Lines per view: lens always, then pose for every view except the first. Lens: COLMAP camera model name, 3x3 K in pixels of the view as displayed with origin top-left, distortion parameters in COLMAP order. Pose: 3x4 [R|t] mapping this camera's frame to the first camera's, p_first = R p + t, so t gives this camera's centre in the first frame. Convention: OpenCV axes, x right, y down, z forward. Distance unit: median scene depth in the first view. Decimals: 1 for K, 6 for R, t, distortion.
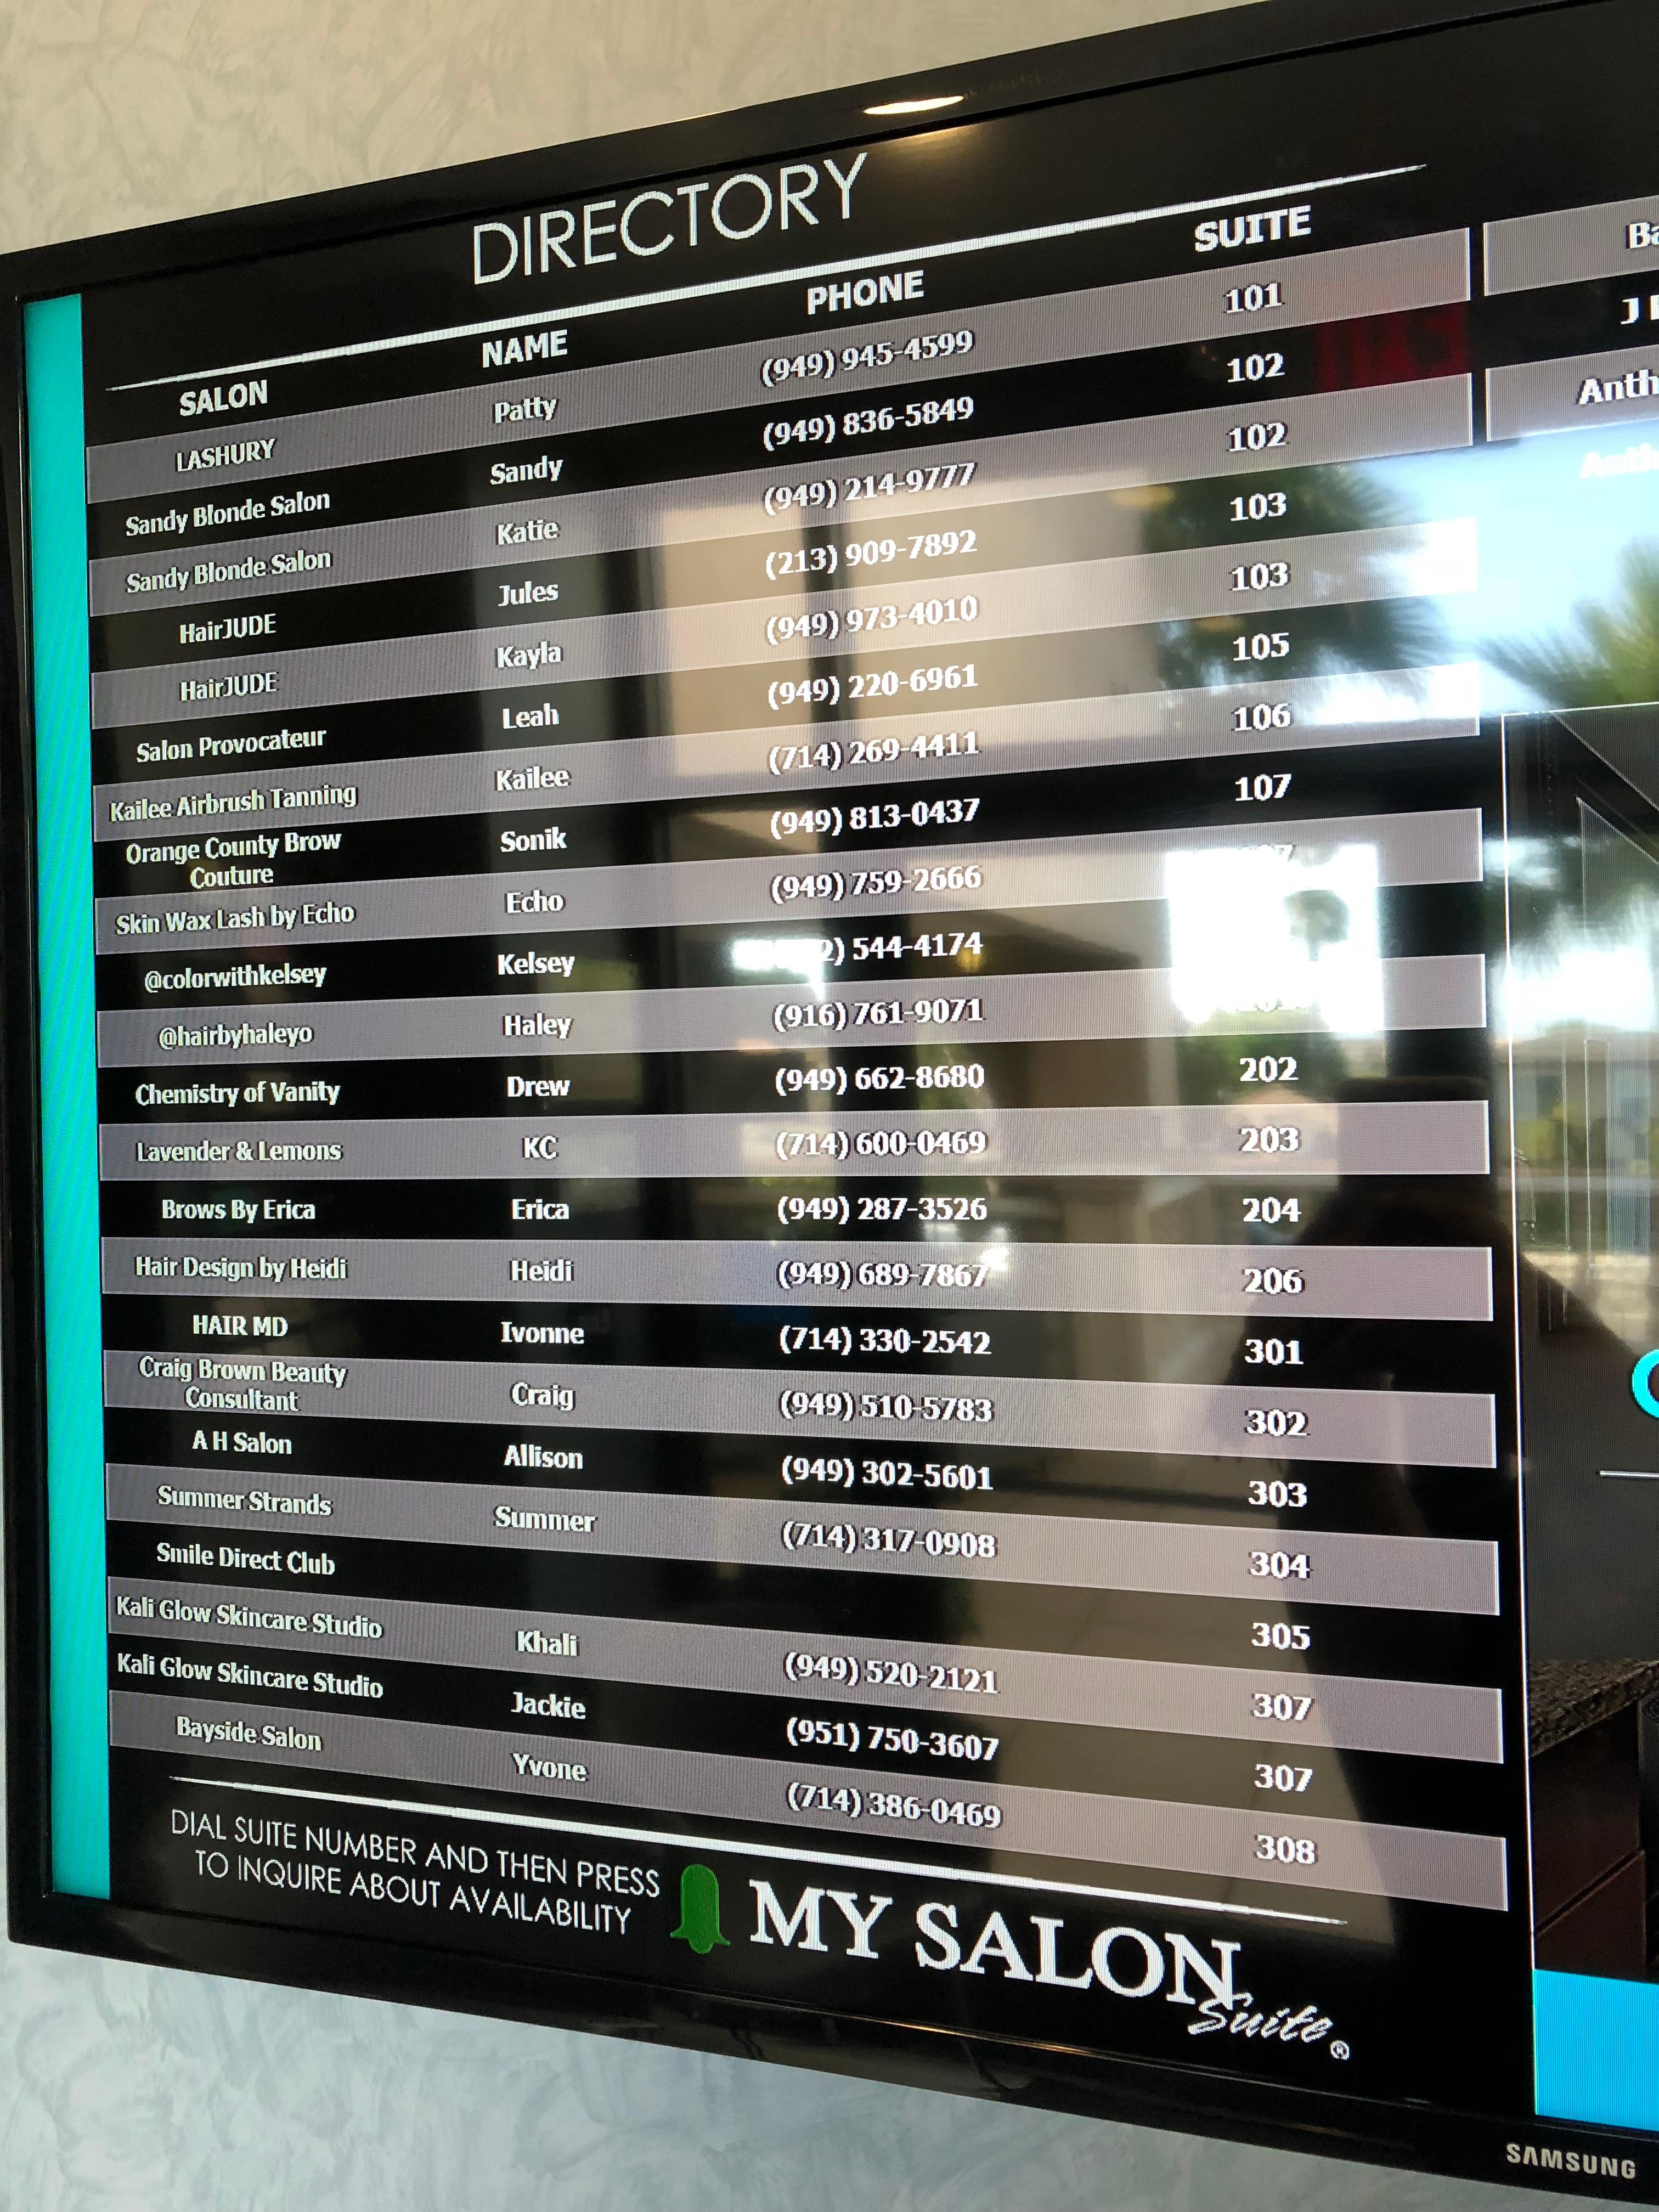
lens RADIAL K [[1807.3, 0, 837.8], [0, 1807.3, 1110.4], [0, 0, 1]] dist [-0.000072, -0.002154]
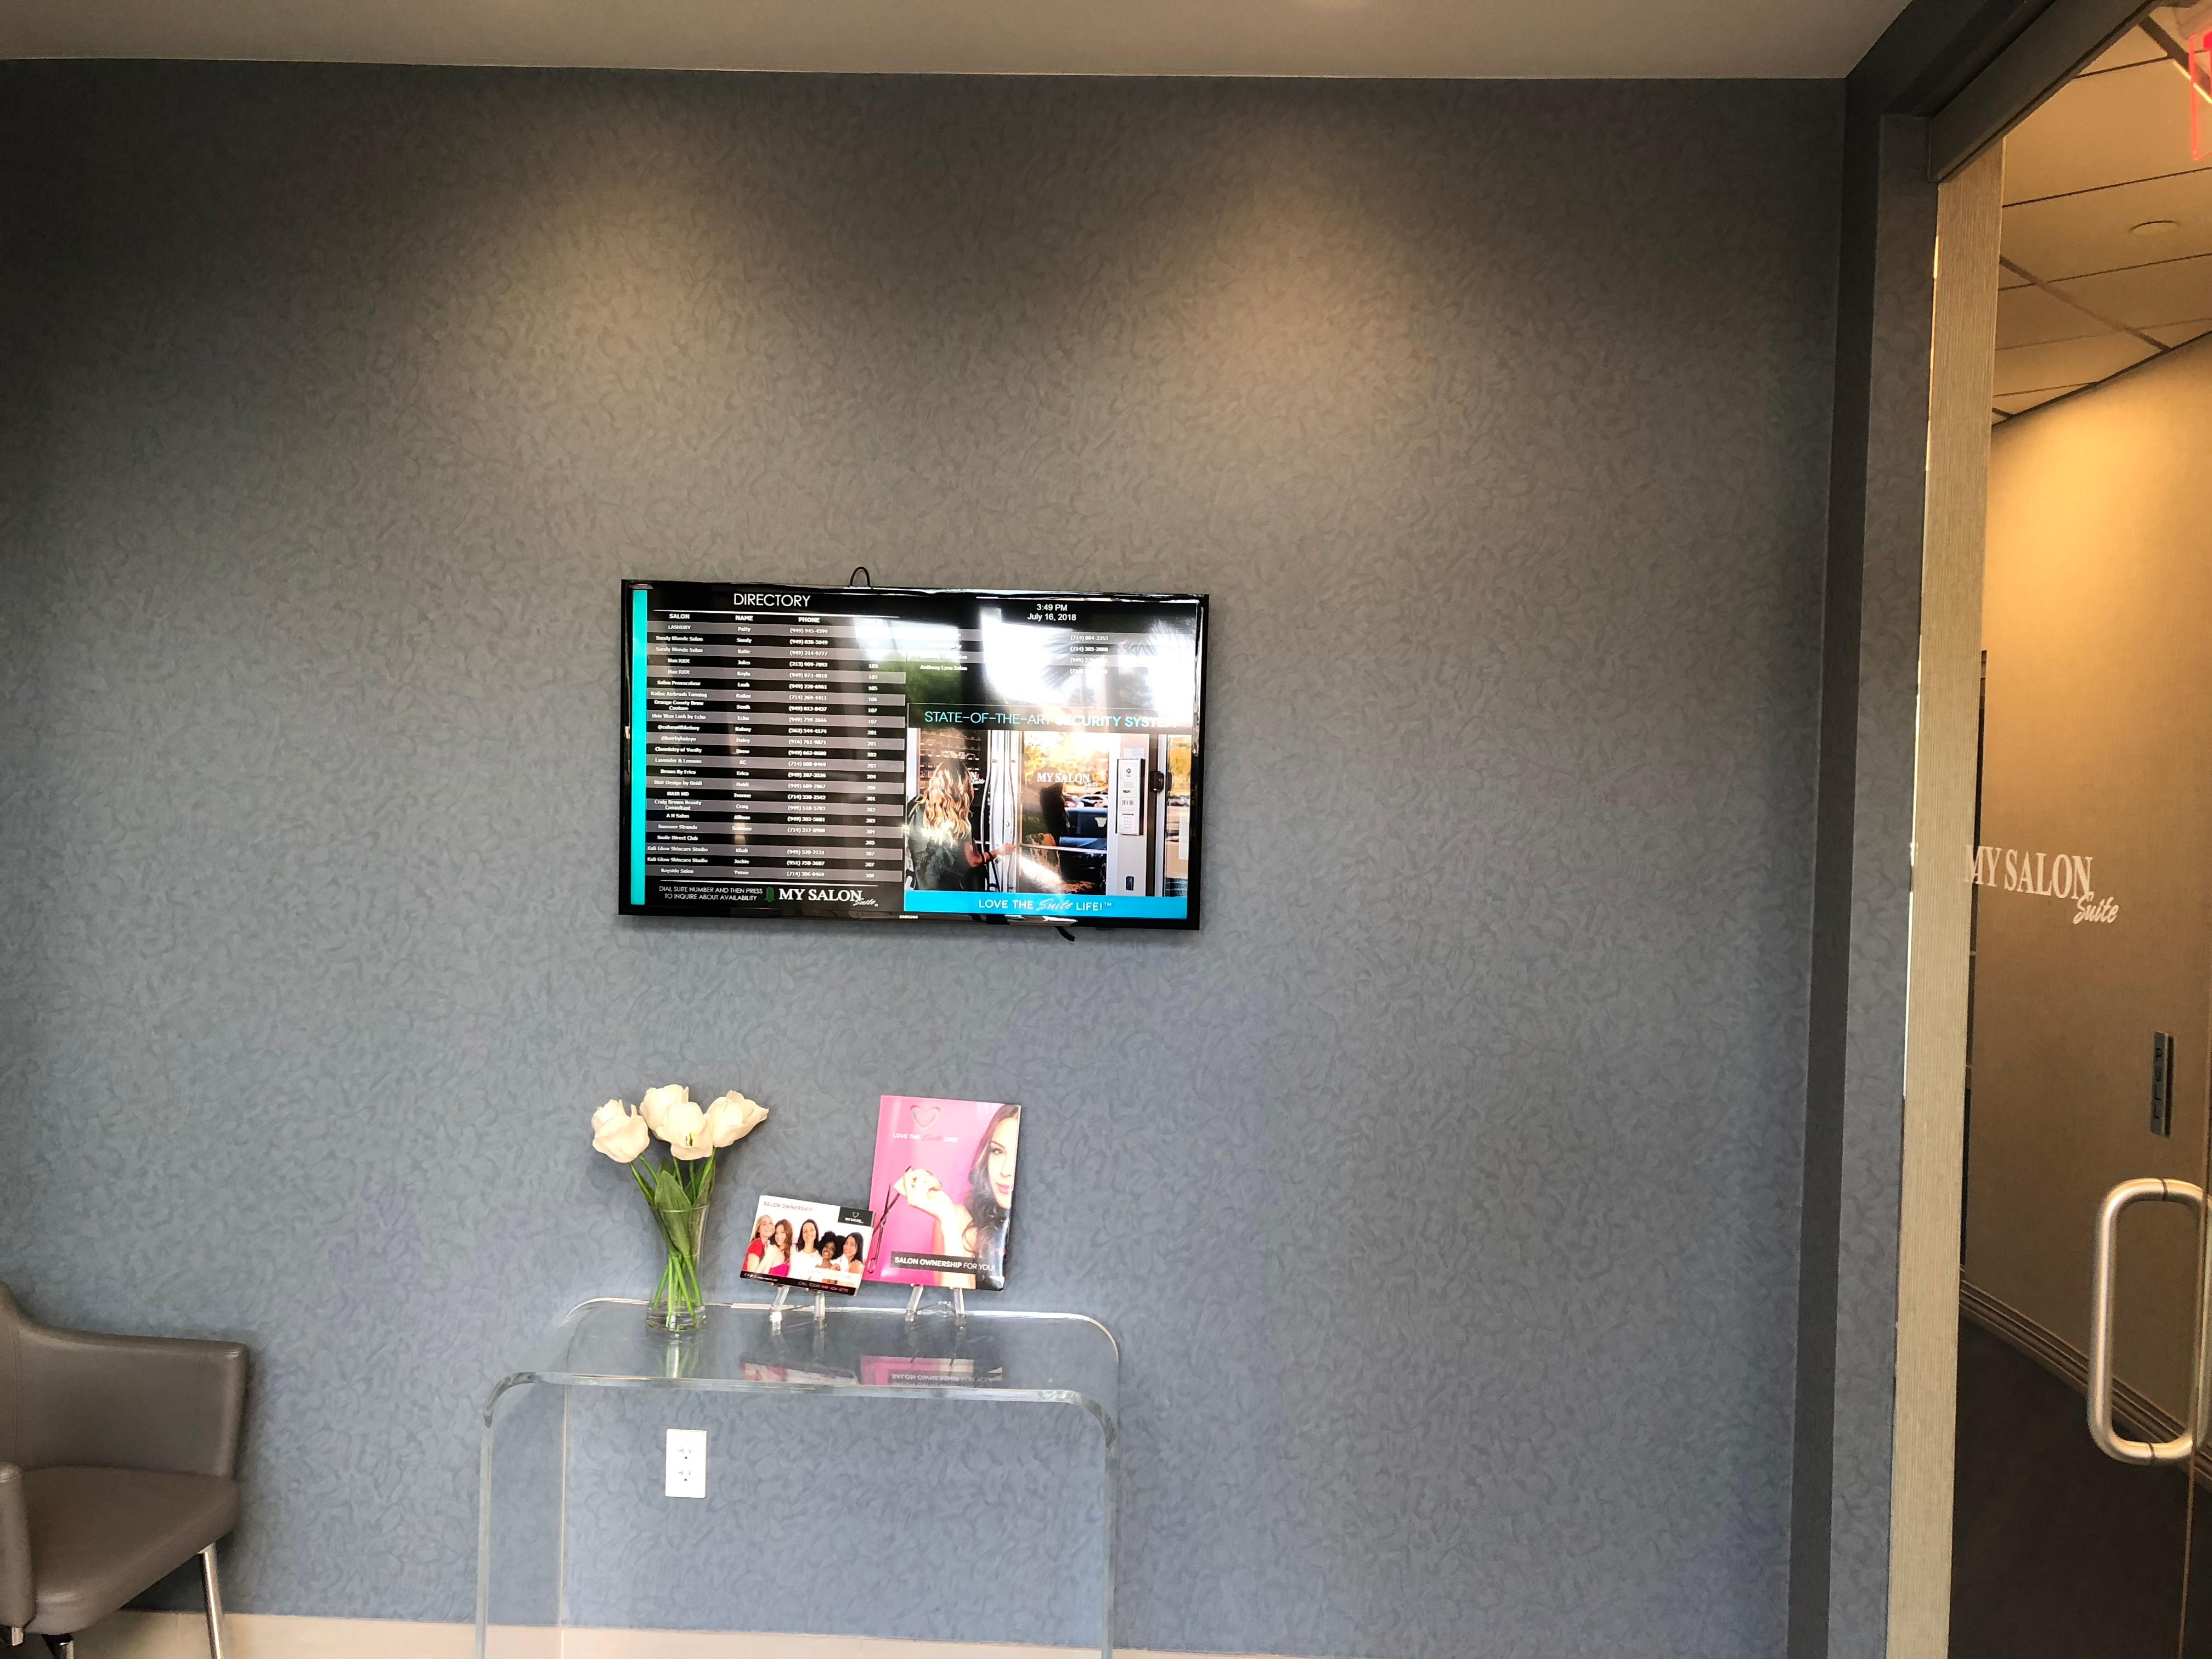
lens RADIAL K [[1807.3, 0, 1108.1], [0, 1807.3, 830.0], [0, 0, 1]] dist [-0.000072, -0.002154]
pose [[0.935780, 0.027262, 0.351529, -1.024870], [-0.040462, 0.998723, 0.030258, 0.014328], [-0.350256, -0.042538, 0.935688, -4.450388]]
